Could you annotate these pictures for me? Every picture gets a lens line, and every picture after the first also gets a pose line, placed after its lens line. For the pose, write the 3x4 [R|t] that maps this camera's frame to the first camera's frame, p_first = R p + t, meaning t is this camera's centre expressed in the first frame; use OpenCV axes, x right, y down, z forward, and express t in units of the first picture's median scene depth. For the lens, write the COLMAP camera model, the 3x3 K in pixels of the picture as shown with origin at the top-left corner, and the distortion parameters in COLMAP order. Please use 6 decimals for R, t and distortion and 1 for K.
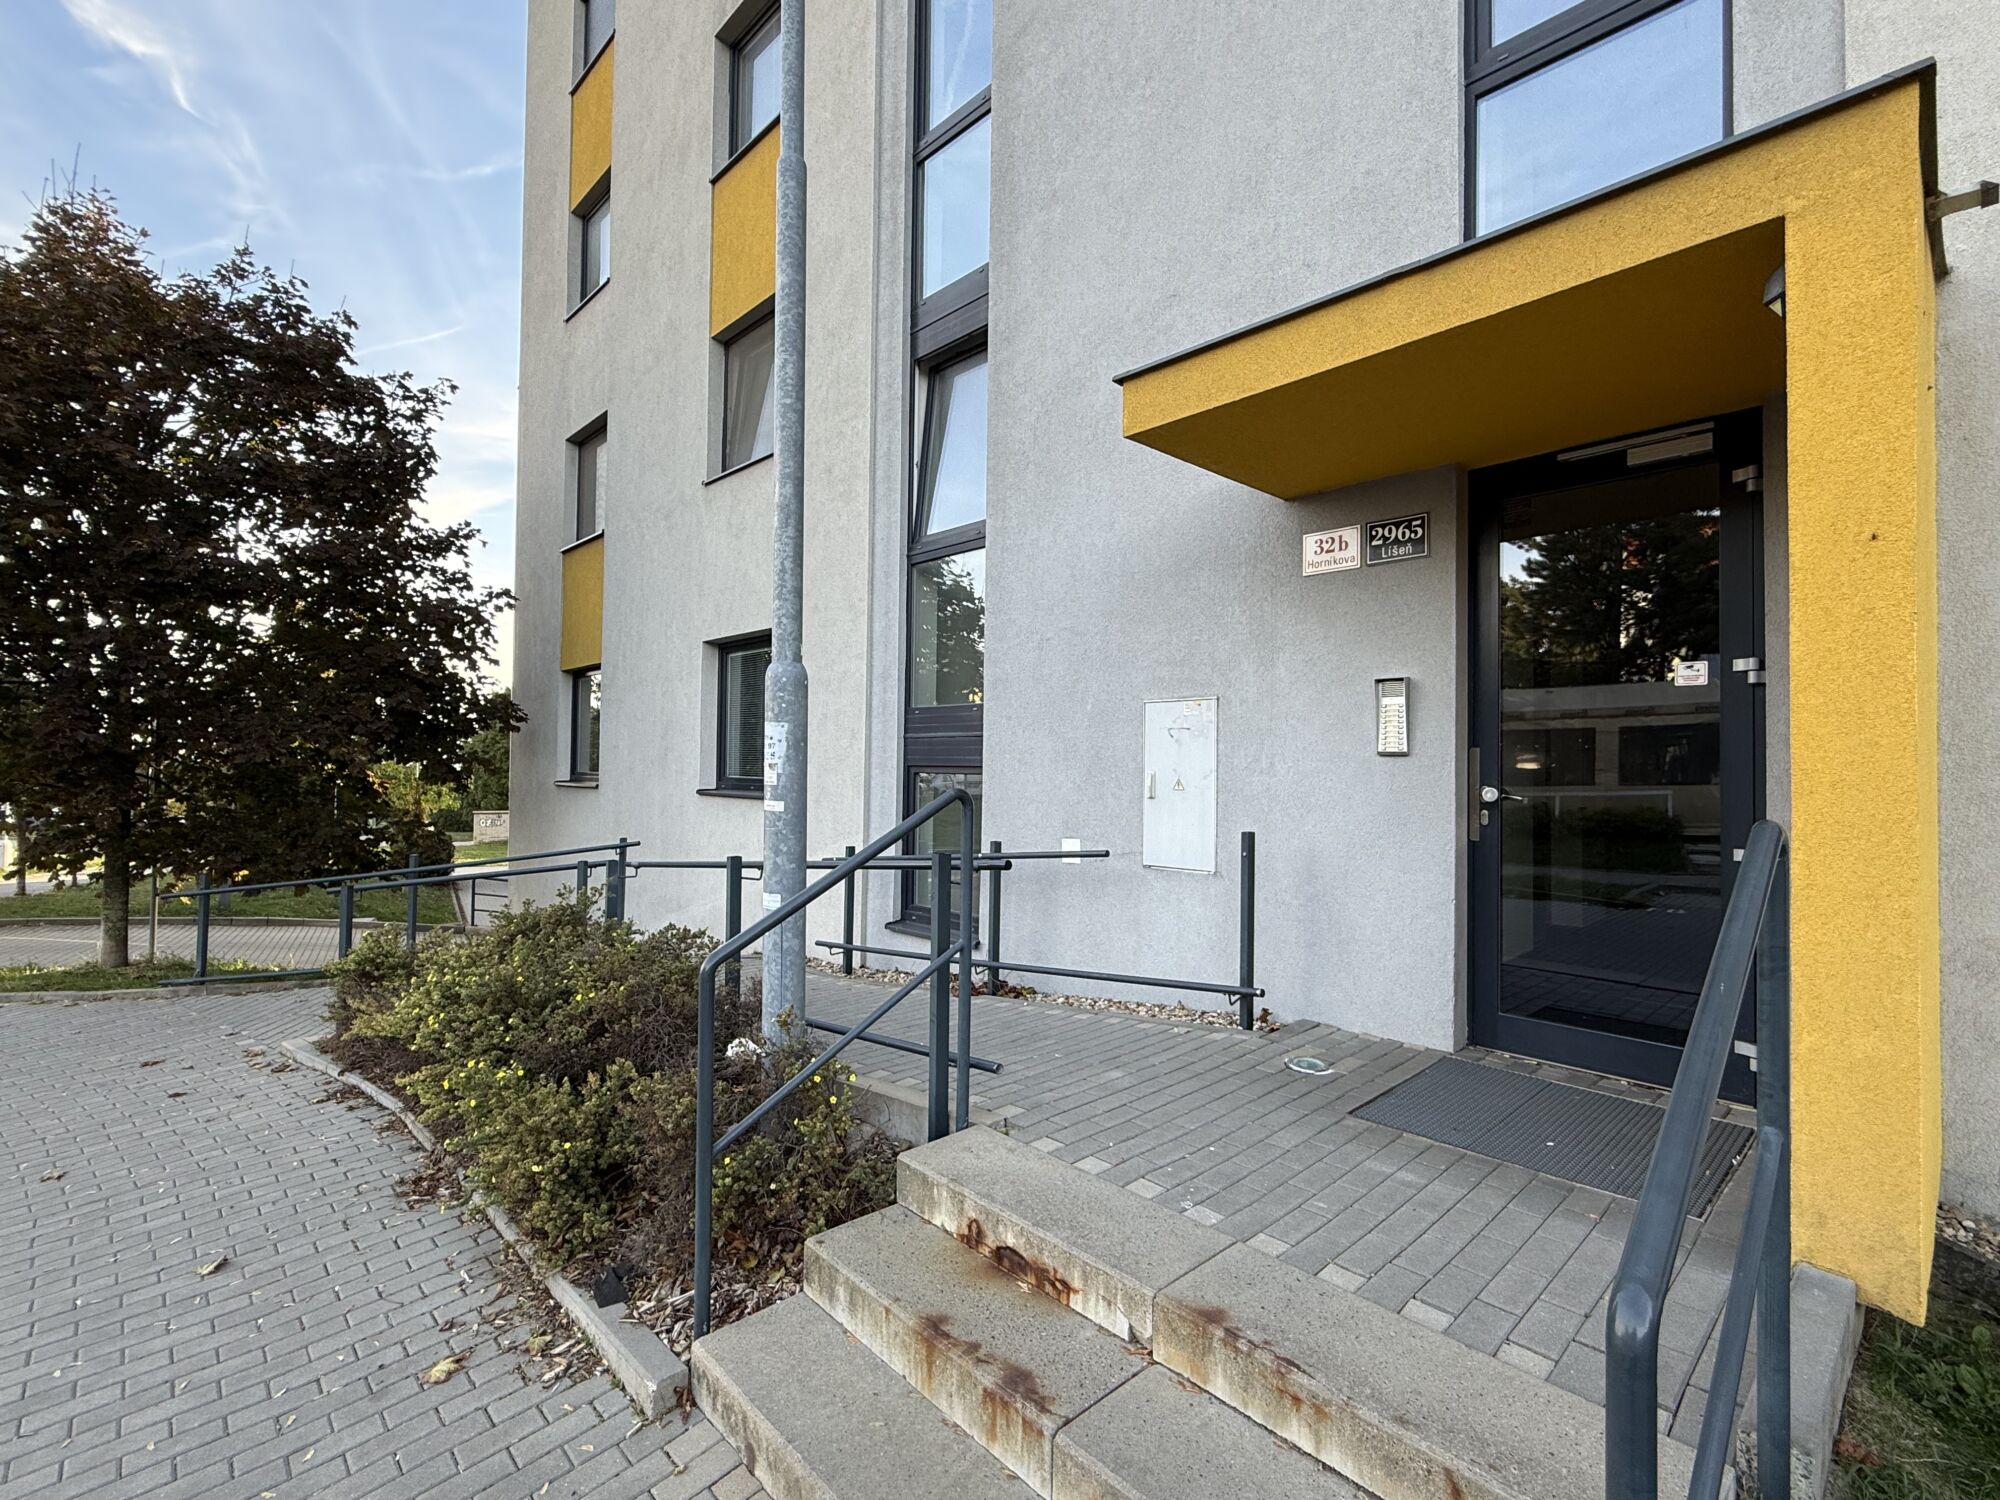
lens RADIAL K [[904.1, 0, 1000.0], [0, 904.1, 750.0], [0, 0, 1]] dist [-0.000754, -0.000511]
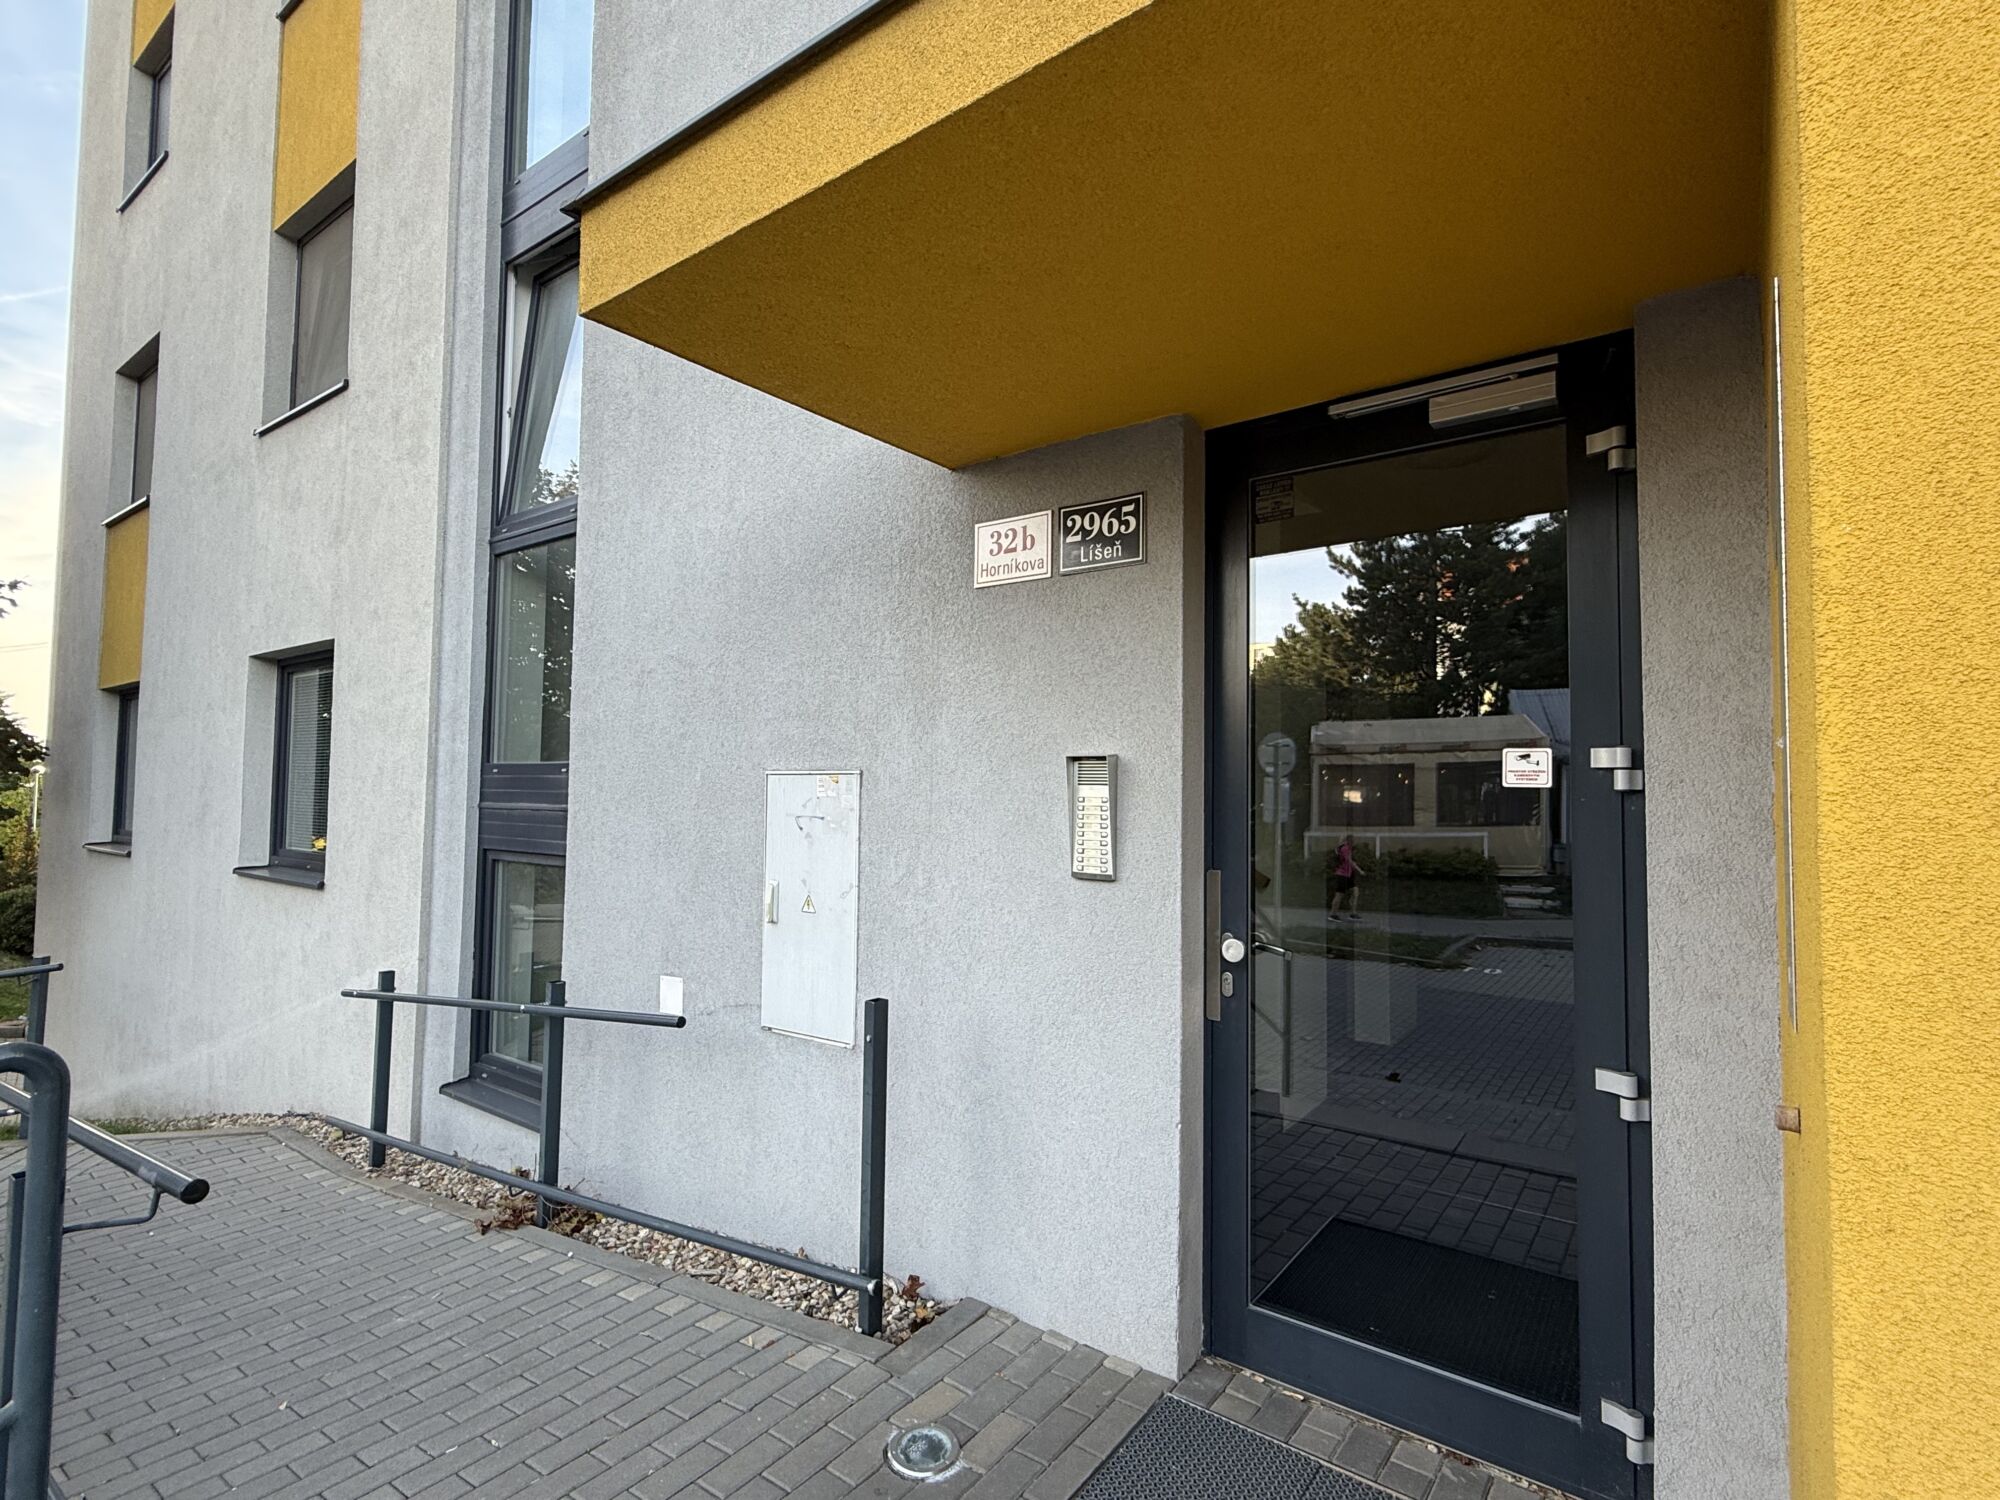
lens RADIAL K [[962.6, 0, 1000.0], [0, 962.6, 750.0], [0, 0, 1]] dist [0.000433, 0.000437]
pose [[0.985040, 0.006474, 0.172202, 0.201879], [-0.002412, 0.999714, -0.023791, -0.052712], [-0.172307, 0.023020, 0.984774, 0.281004]]
